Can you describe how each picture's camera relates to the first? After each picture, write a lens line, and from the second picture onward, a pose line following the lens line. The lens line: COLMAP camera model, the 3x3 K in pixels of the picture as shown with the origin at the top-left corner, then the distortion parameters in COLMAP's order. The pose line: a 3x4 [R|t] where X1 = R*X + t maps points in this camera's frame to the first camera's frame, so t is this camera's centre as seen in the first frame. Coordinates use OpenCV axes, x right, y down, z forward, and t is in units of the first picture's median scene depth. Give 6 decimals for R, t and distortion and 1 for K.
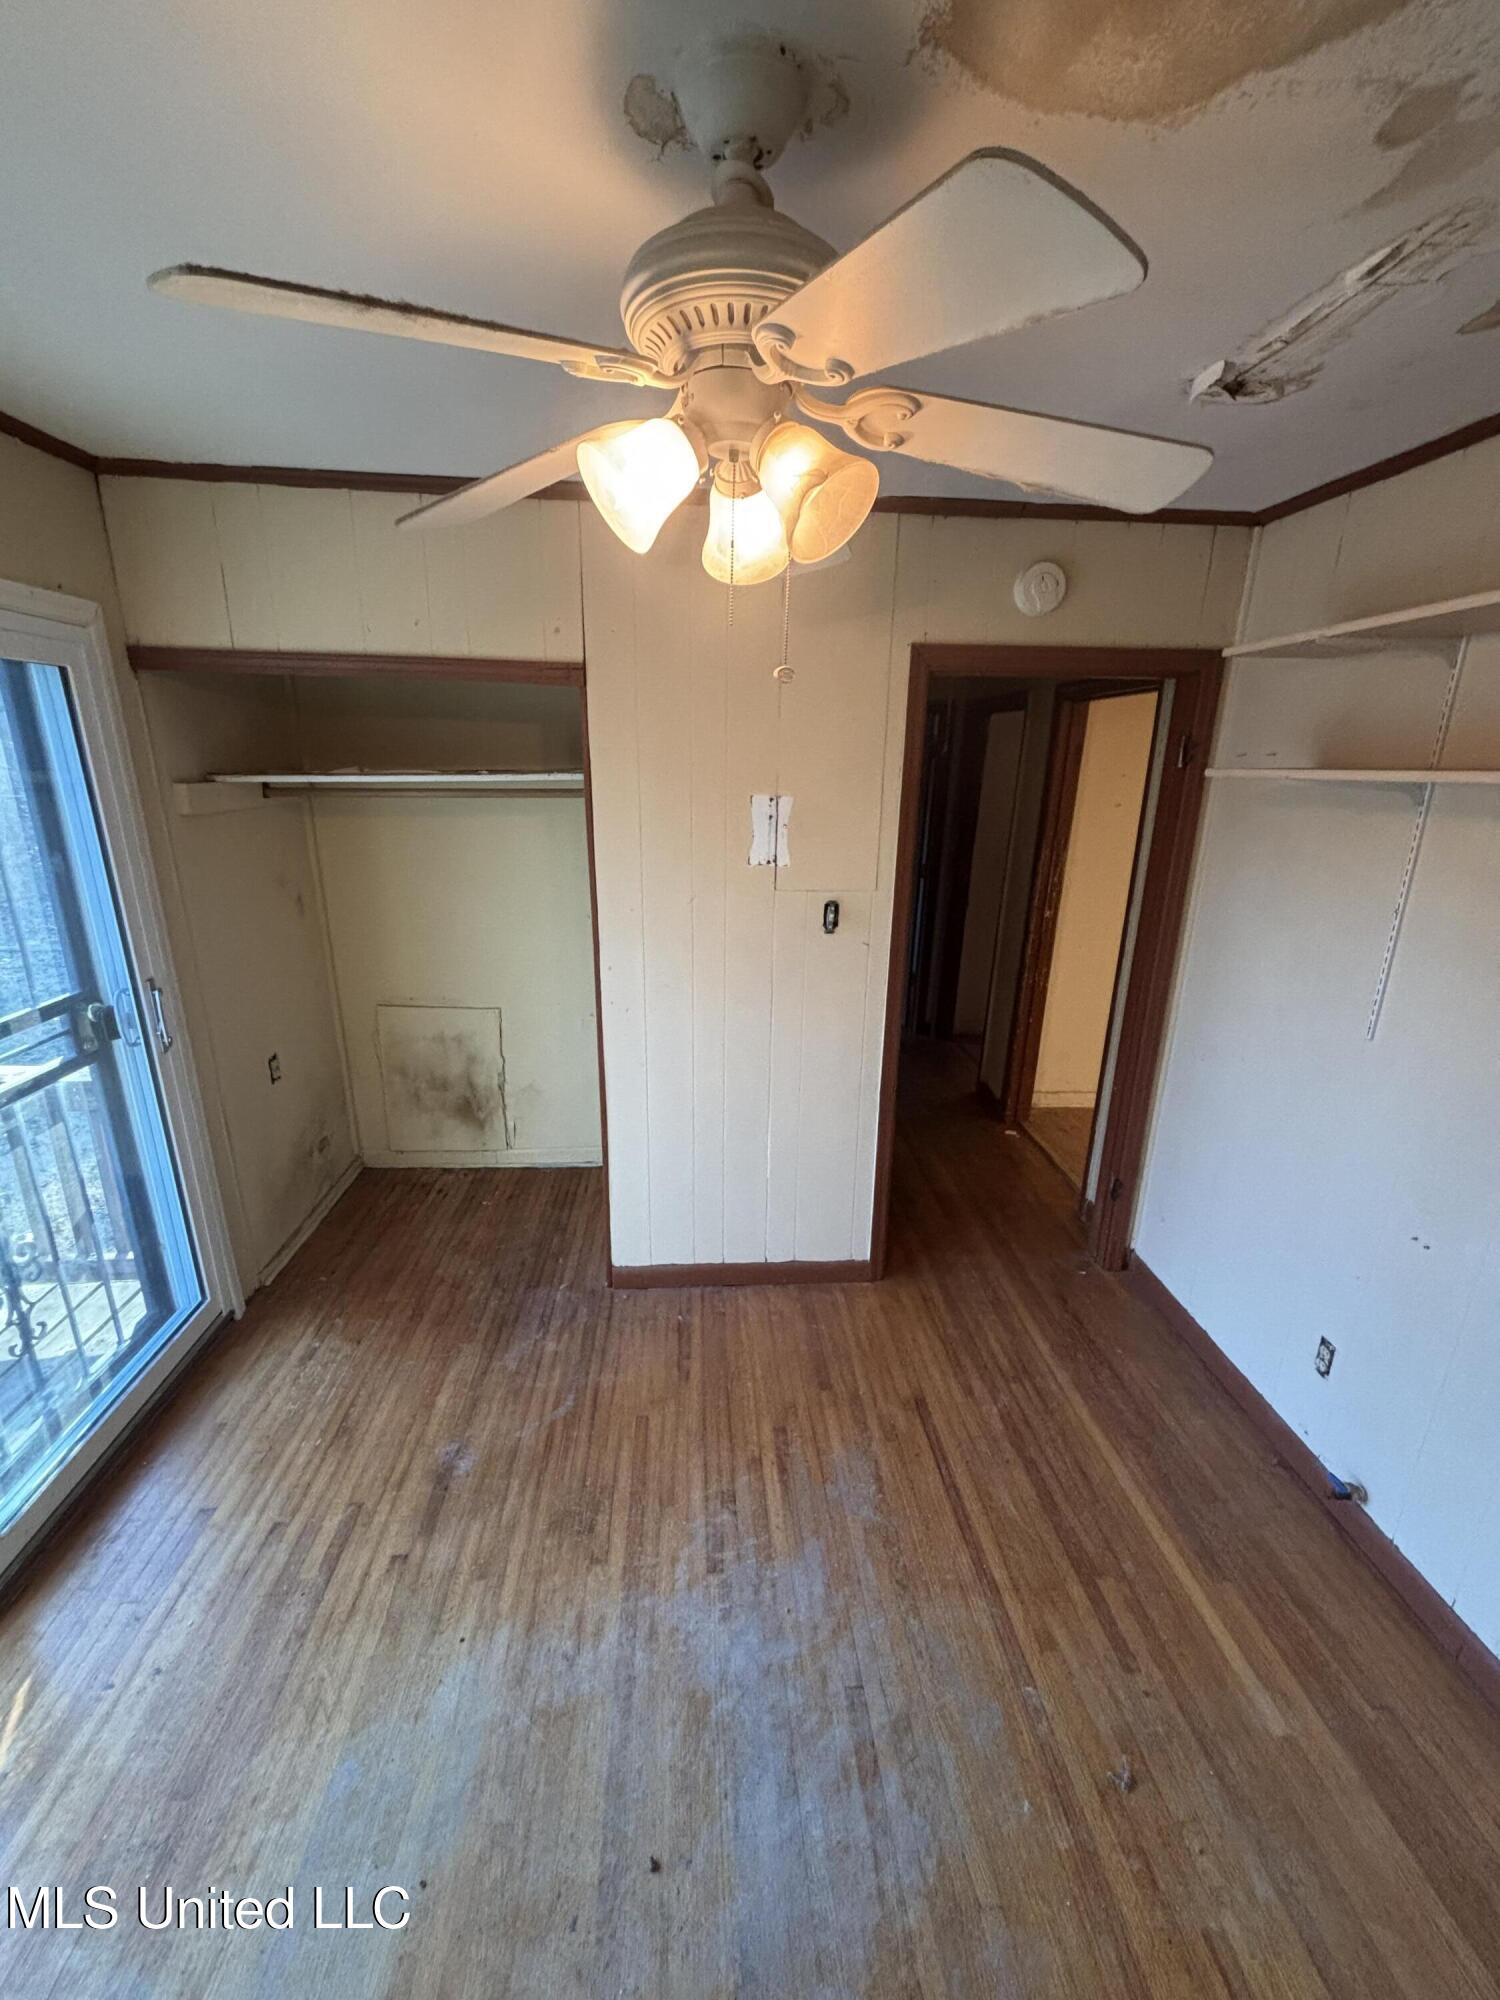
lens RADIAL K [[805.0, 0, 748.5], [0, 805.0, 1010.9], [0, 0, 1]] dist [0.006281, -0.000264]
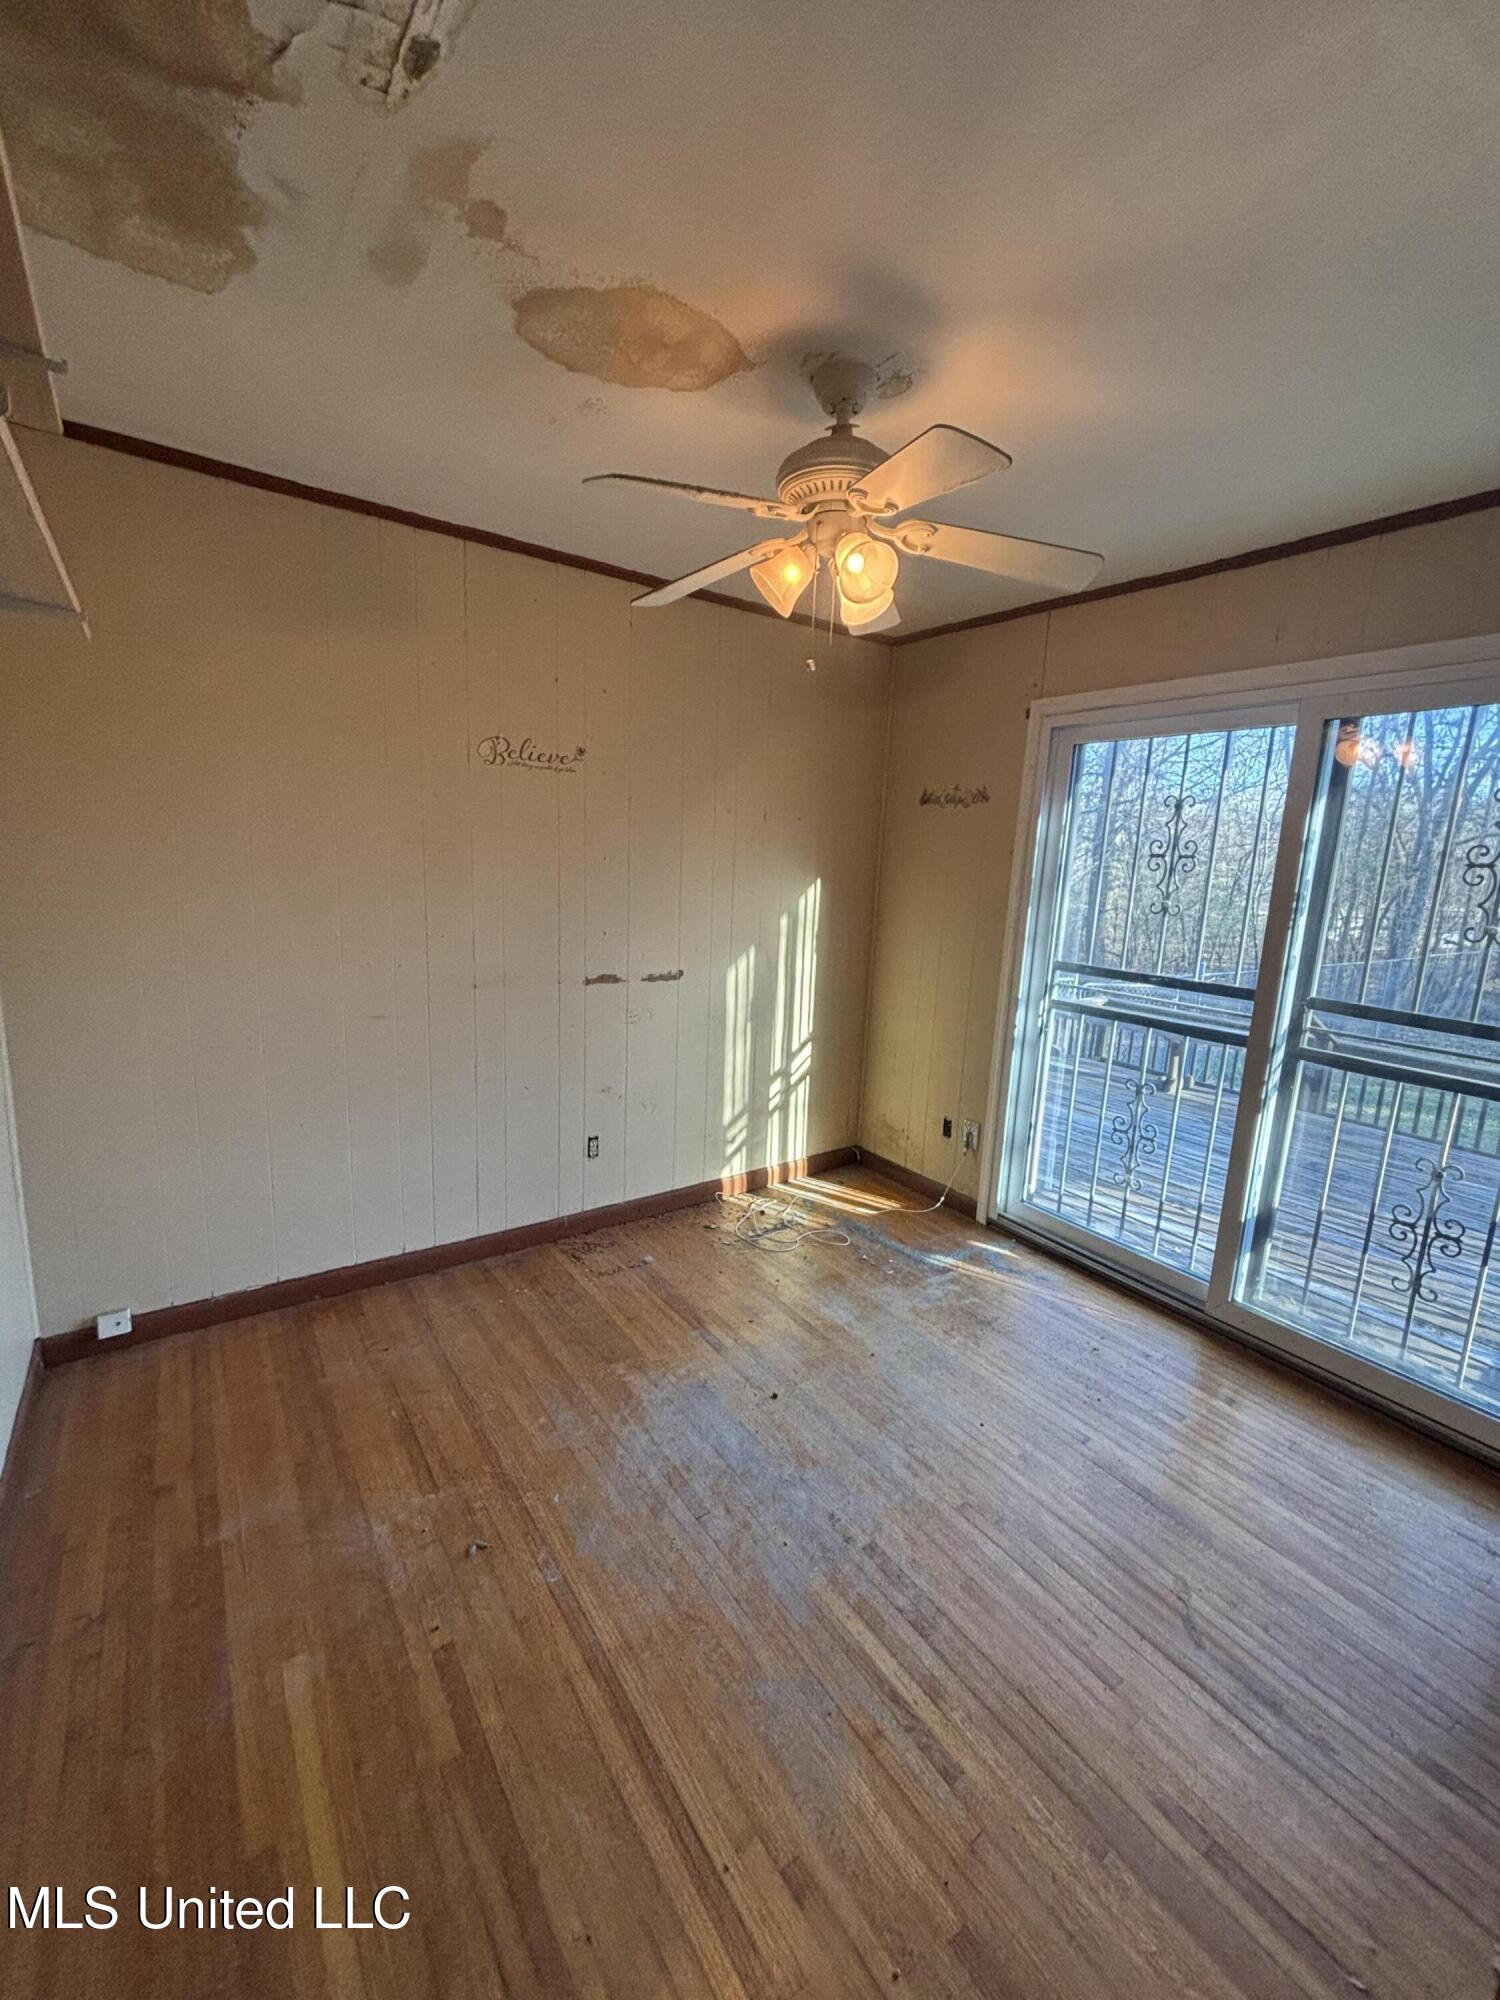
lens RADIAL K [[805.0, 0, 748.5], [0, 805.0, 999.2], [0, 0, 1]] dist [0.006281, -0.000264]
pose [[-0.853459, 0.036787, -0.519861, 0.586652], [-0.212059, 0.886682, 0.410883, -0.267607], [0.476067, 0.460913, -0.748946, 1.414757]]
